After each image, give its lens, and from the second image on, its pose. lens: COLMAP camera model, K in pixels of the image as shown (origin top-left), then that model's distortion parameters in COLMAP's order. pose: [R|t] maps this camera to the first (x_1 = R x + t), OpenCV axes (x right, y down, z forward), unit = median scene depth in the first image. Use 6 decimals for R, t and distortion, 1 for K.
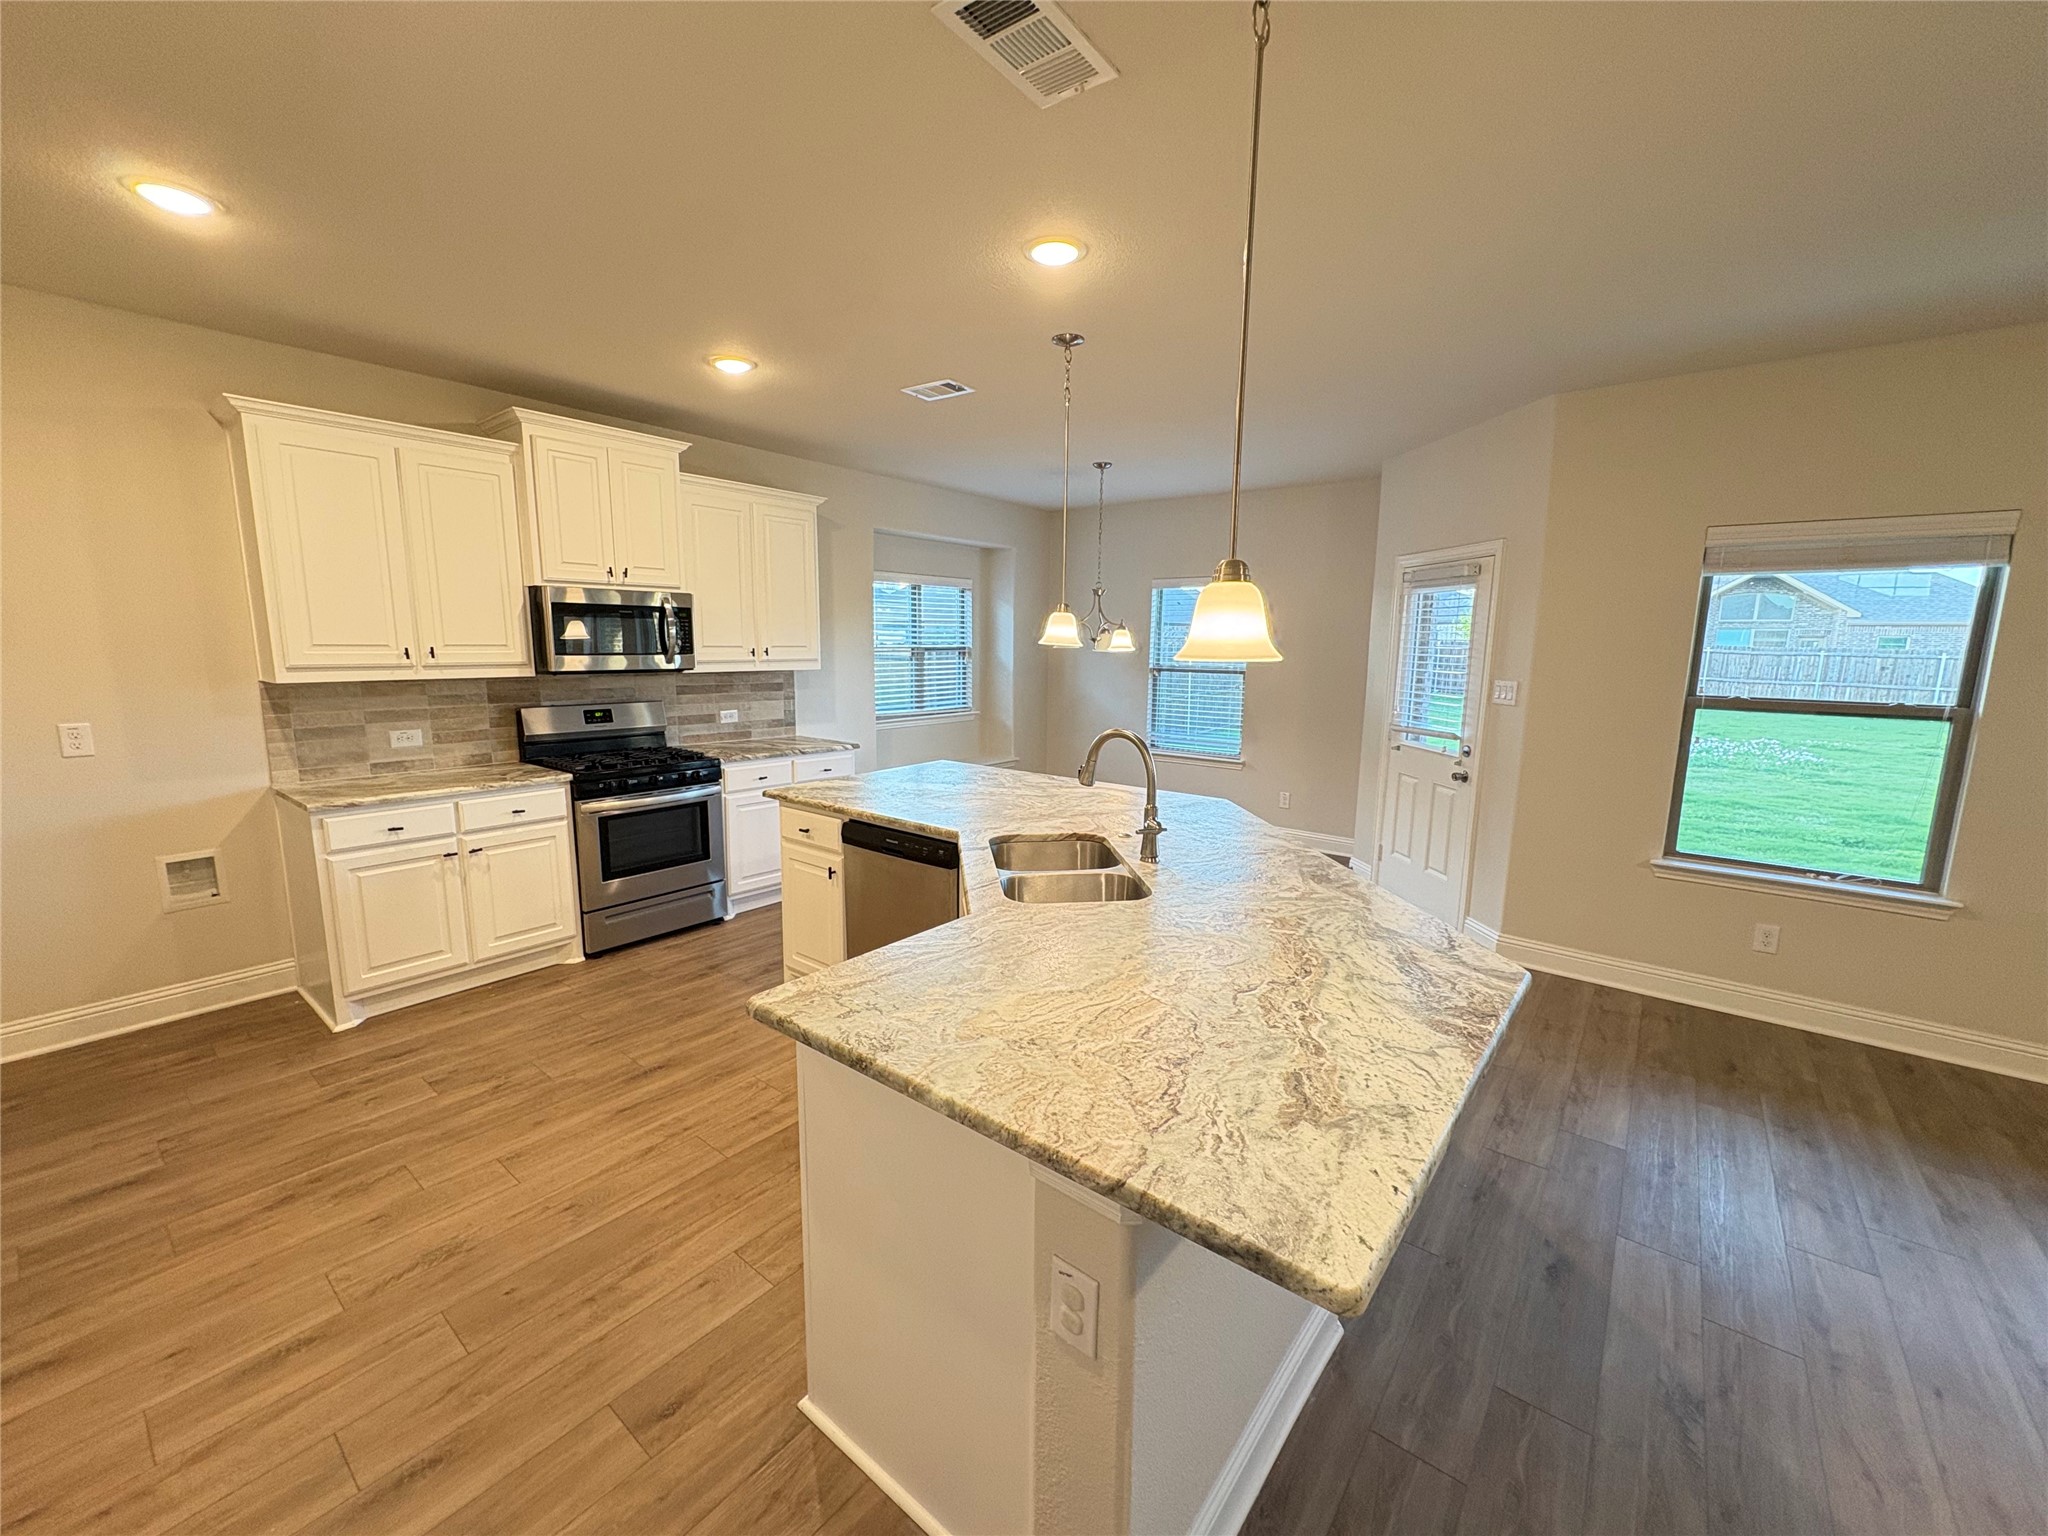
lens RADIAL K [[817.5, 0, 1024.0], [0, 817.5, 768.0], [0, 0, 1]] dist [0.001144, -0.000255]
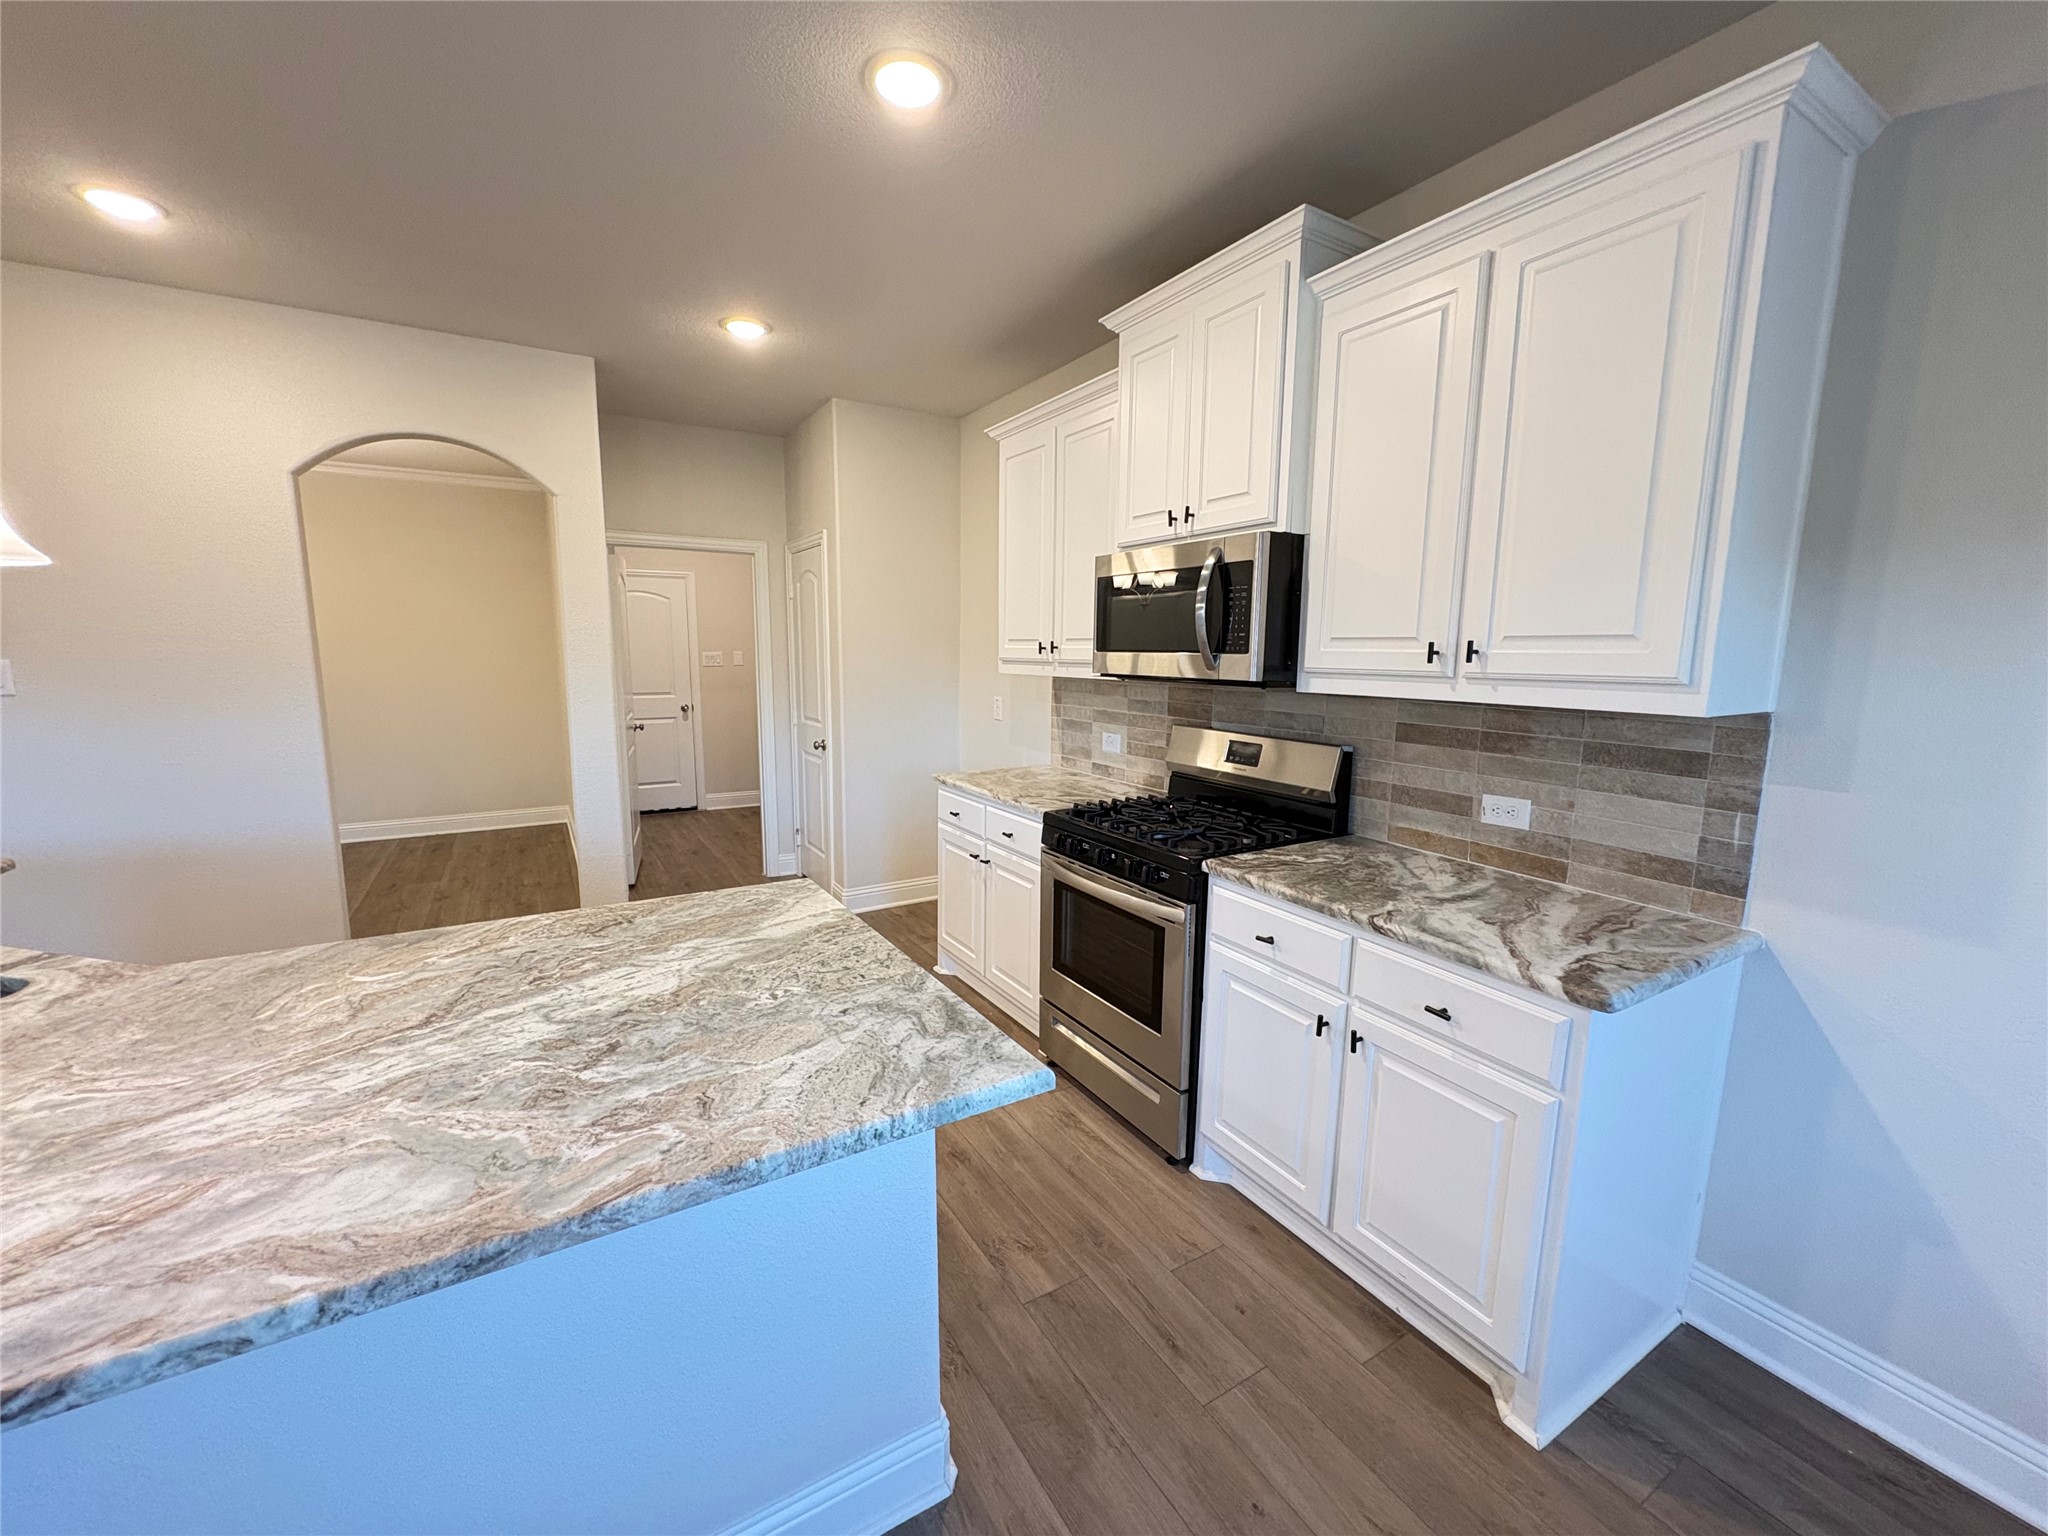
lens RADIAL K [[817.5, 0, 1024.0], [0, 817.5, 768.0], [0, 0, 1]] dist [0.001144, -0.000255]
pose [[-0.348307, 0.121225, -0.929509, 0.152698], [-0.159030, 0.969586, 0.186044, -0.179636], [0.923792, 0.212620, -0.318435, 1.322486]]
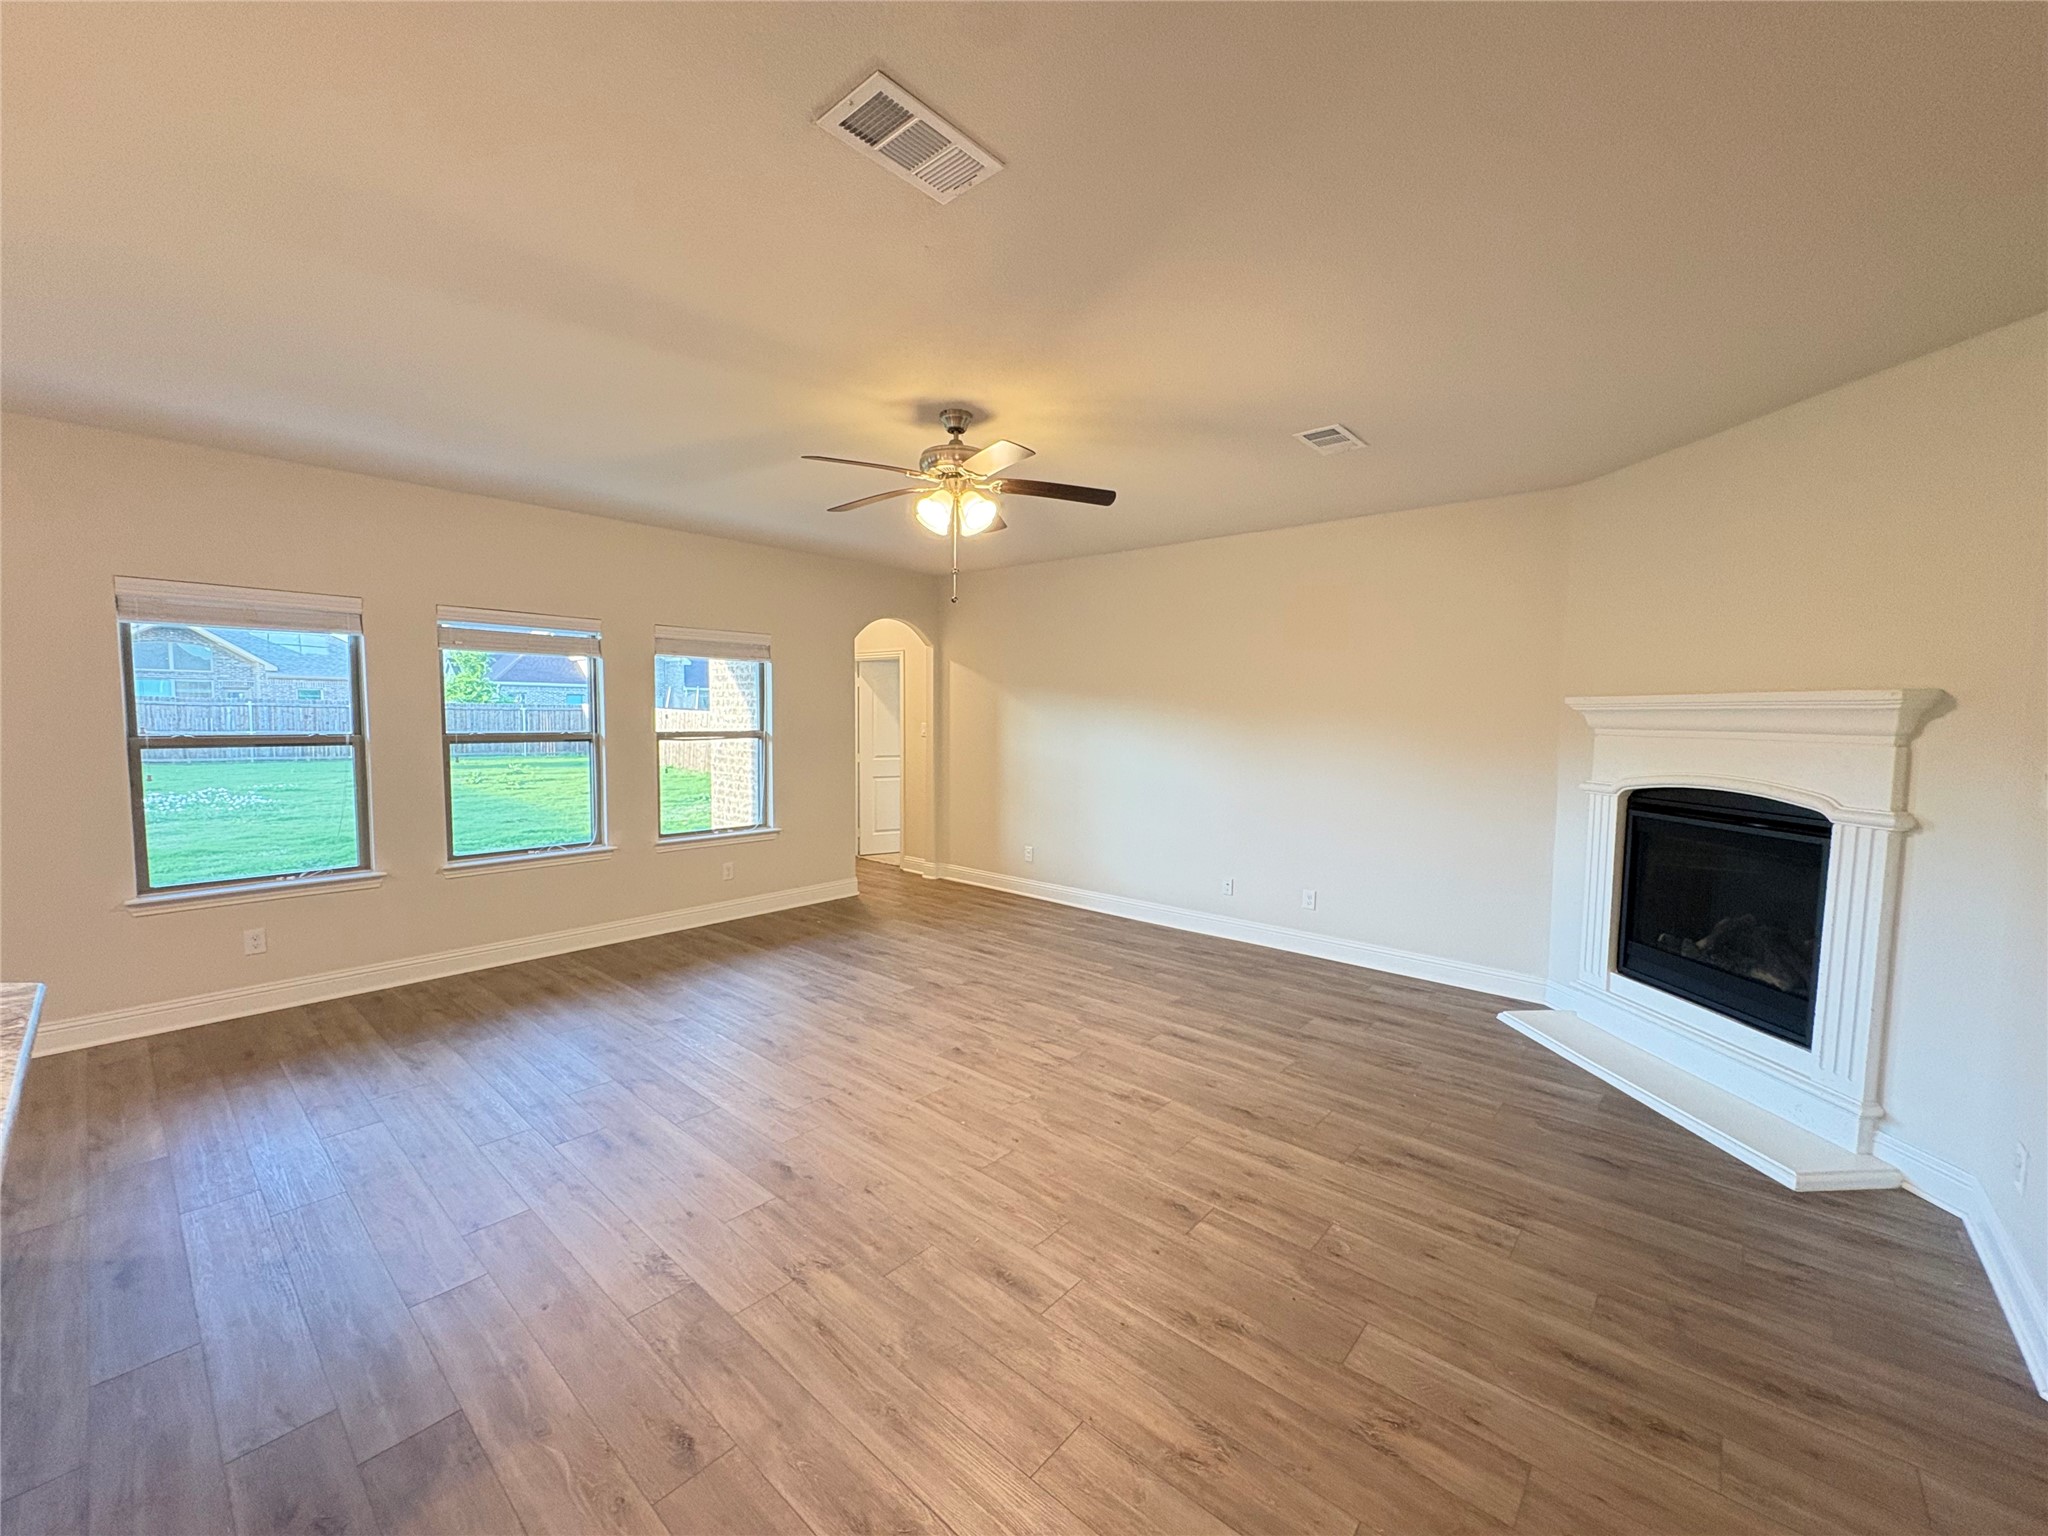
lens RADIAL K [[821.9, 0, 1020.9], [0, 821.9, 771.3], [0, 0, 1]] dist [0.002035, 0.000443]
pose [[0.051759, -0.086897, 0.994872, -0.170882], [0.146048, 0.986155, 0.078537, 0.037813], [-0.987923, 0.141234, 0.063734, -0.173929]]
